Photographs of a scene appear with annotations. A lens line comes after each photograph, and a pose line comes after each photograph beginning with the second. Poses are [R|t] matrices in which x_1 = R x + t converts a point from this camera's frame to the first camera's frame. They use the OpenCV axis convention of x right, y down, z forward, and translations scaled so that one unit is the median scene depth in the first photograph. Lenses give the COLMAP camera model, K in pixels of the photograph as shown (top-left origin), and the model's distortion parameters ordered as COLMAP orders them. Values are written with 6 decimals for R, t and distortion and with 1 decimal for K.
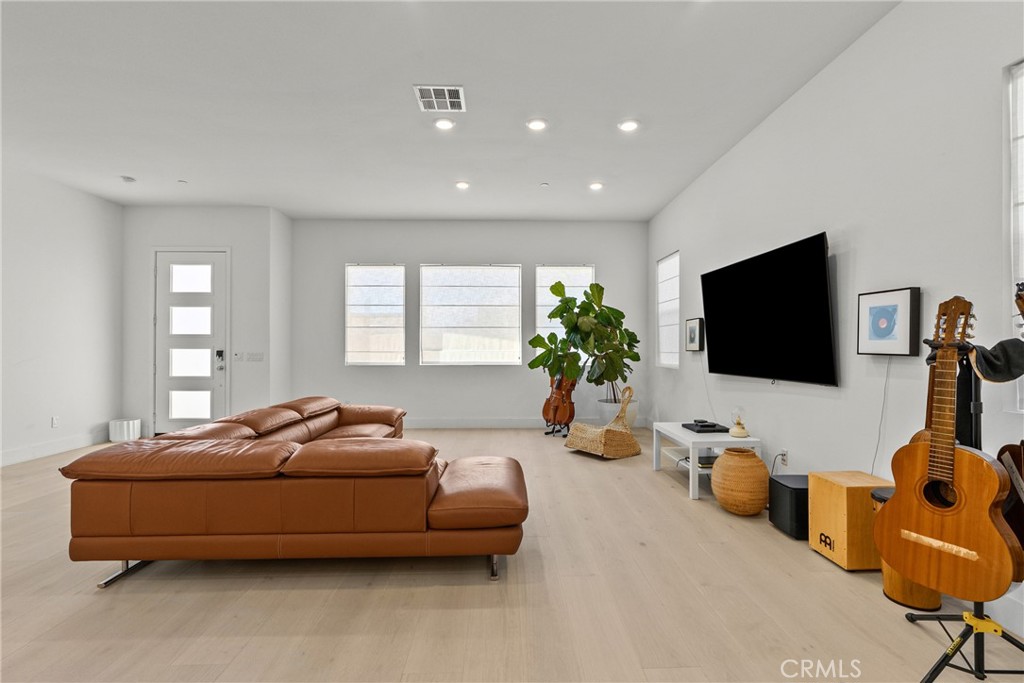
lens RADIAL K [[467.7, 0, 513.3], [0, 467.7, 343.0], [0, 0, 1]] dist [-0.008935, -0.000040]
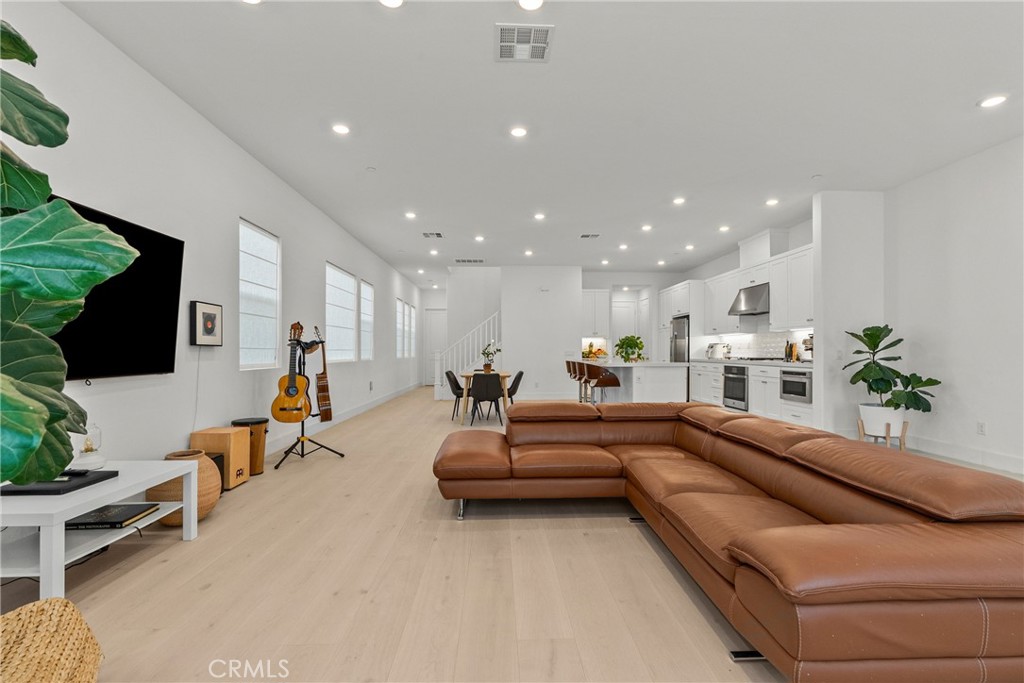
lens RADIAL K [[467.2, 0, 513.2], [0, 467.2, 348.1], [0, 0, 1]] dist [-0.003509, -0.000066]
pose [[-0.999965, 0.000666, -0.008321, -0.077187], [0.000787, 0.999894, -0.014525, 0.024321], [0.008310, -0.014531, -0.999860, 1.092608]]
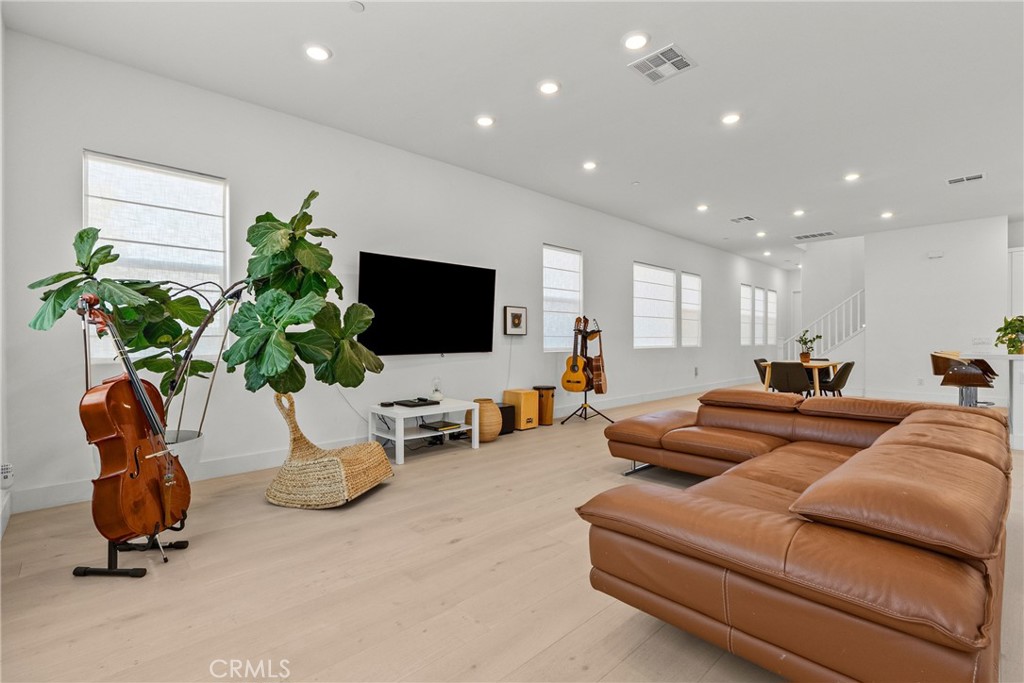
lens RADIAL K [[467.7, 0, 513.3], [0, 467.7, 343.0], [0, 0, 1]] dist [-0.008935, -0.000040]
pose [[-0.671866, -0.004541, 0.740659, -0.390021], [-0.003951, 0.999989, 0.002547, 0.026004], [-0.740662, -0.001215, -0.671877, 1.108841]]
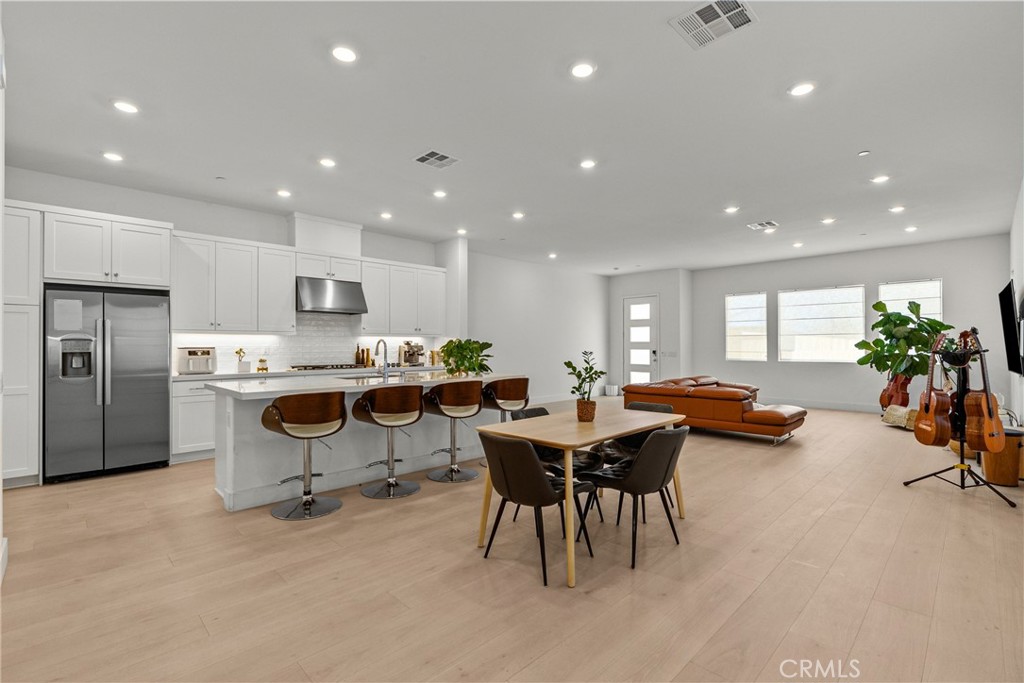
lens RADIAL K [[459.9, 0, 516.1], [0, 459.9, 345.6], [0, 0, 1]] dist [-0.012293, -0.000102]
pose [[0.685999, -0.002571, -0.727598, 0.316100], [0.007953, 0.999961, 0.003964, -0.014814], [0.727559, -0.008506, 0.685992, -0.645218]]
